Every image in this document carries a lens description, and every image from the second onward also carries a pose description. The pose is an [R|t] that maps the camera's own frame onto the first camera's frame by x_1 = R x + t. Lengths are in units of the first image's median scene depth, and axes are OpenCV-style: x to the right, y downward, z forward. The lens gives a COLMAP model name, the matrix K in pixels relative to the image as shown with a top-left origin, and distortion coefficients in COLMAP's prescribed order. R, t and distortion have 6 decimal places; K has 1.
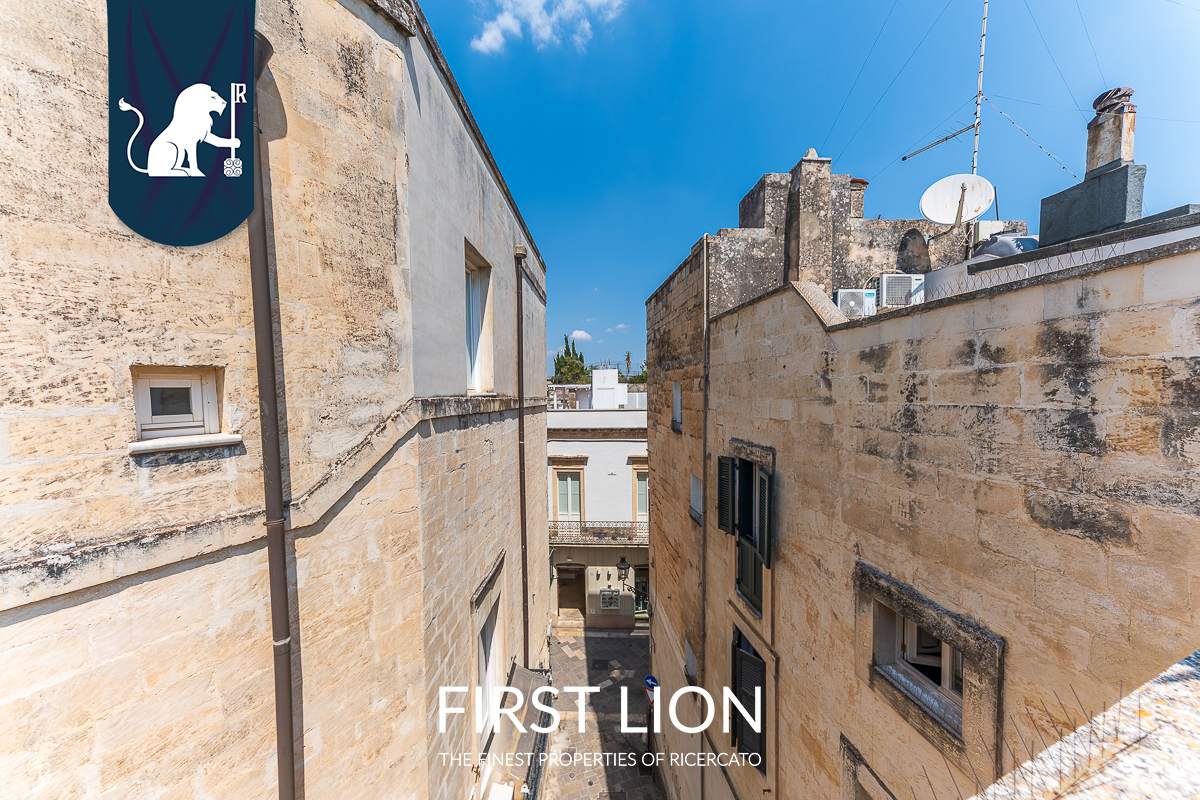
lens RADIAL K [[416.0, 0, 598.5], [0, 416.0, 408.3], [0, 0, 1]] dist [0.009257, 0.000316]
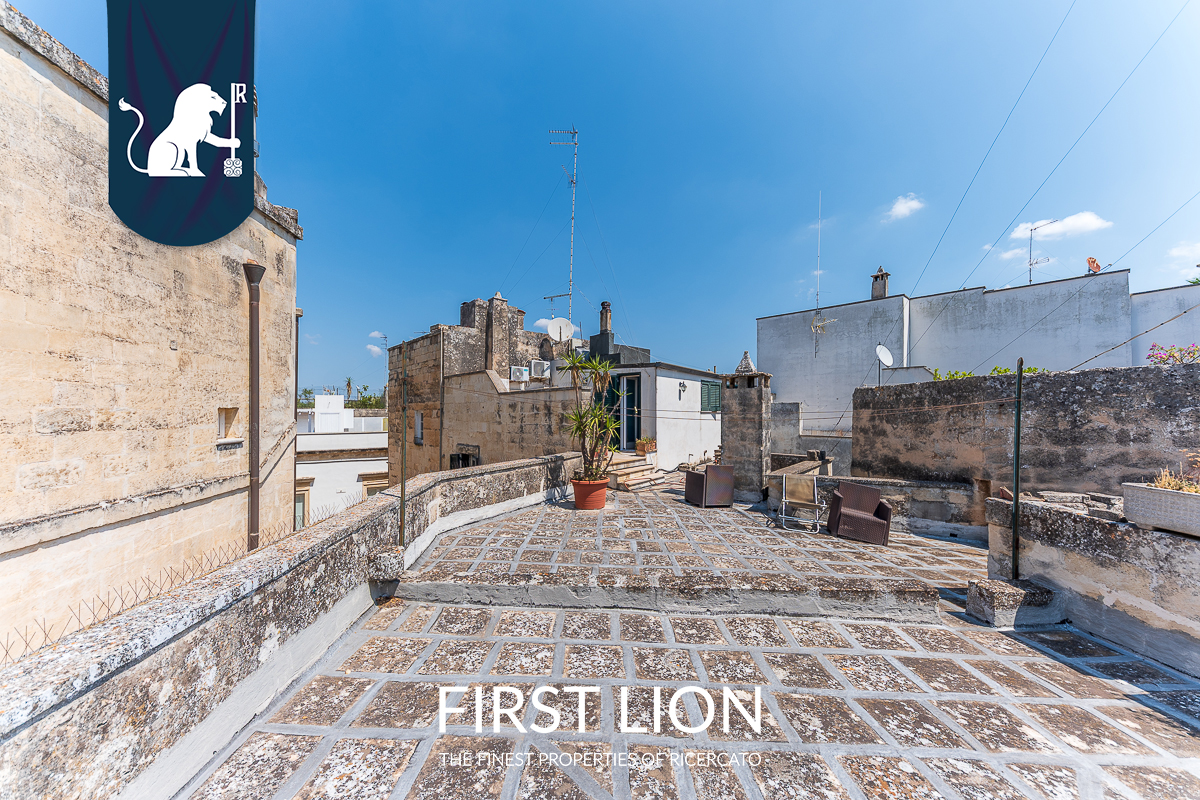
lens RADIAL K [[416.0, 0, 598.5], [0, 416.0, 408.3], [0, 0, 1]] dist [0.009257, 0.000316]
pose [[0.789228, 0.019448, 0.613793, -0.392818], [0.016548, 0.998462, -0.052914, 0.028624], [-0.613878, 0.051918, 0.787692, -1.026431]]
